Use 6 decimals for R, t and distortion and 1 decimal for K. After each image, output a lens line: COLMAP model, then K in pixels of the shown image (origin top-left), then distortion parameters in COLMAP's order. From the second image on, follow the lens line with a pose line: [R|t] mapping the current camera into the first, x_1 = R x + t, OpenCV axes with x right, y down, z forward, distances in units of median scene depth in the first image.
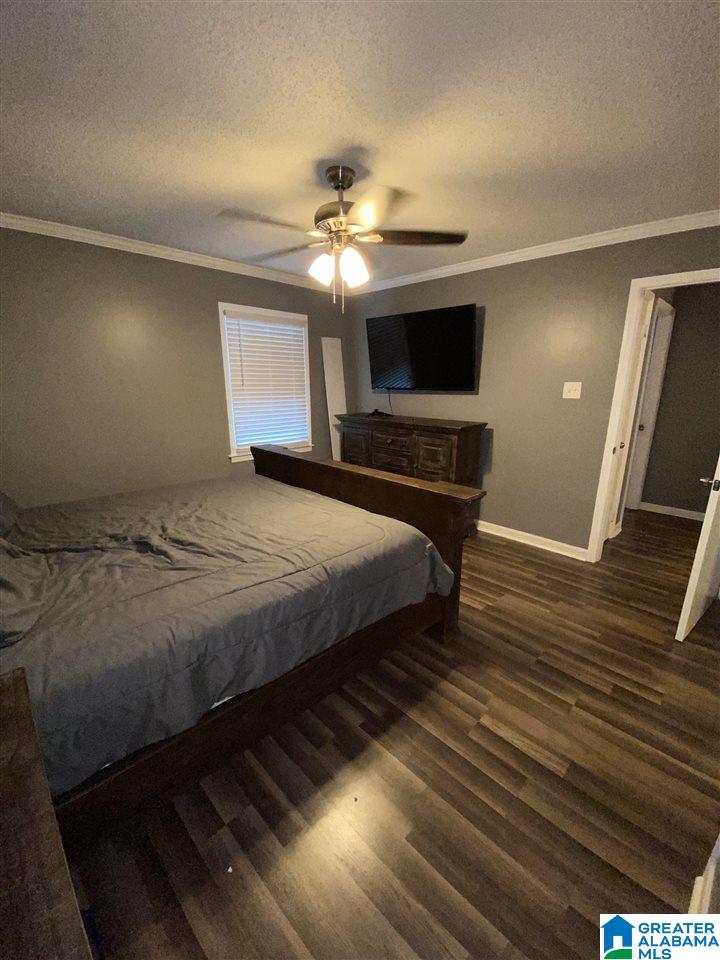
lens RADIAL K [[399.0, 0, 360.0], [0, 399.0, 480.0], [0, 0, 1]] dist [-0.001488, -0.015487]
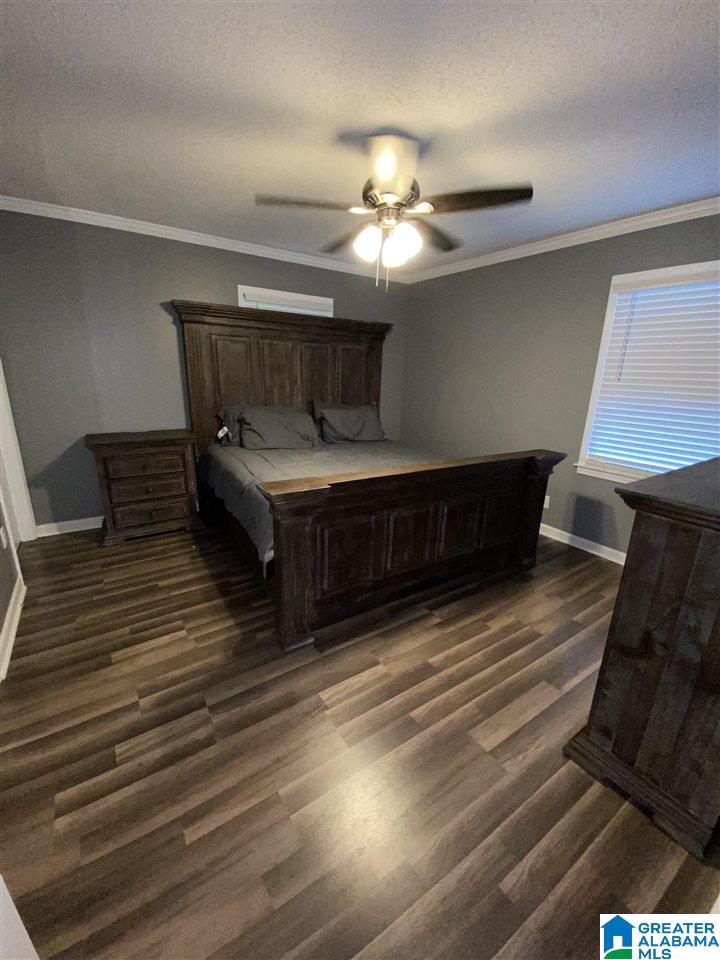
lens RADIAL K [[399.0, 0, 360.0], [0, 399.0, 480.0], [0, 0, 1]] dist [-0.001488, -0.015487]
pose [[-0.212485, 0.245761, -0.945755, 1.130755], [-0.266010, 0.916755, 0.297990, -0.312157], [0.940260, 0.314898, -0.129422, 1.381348]]
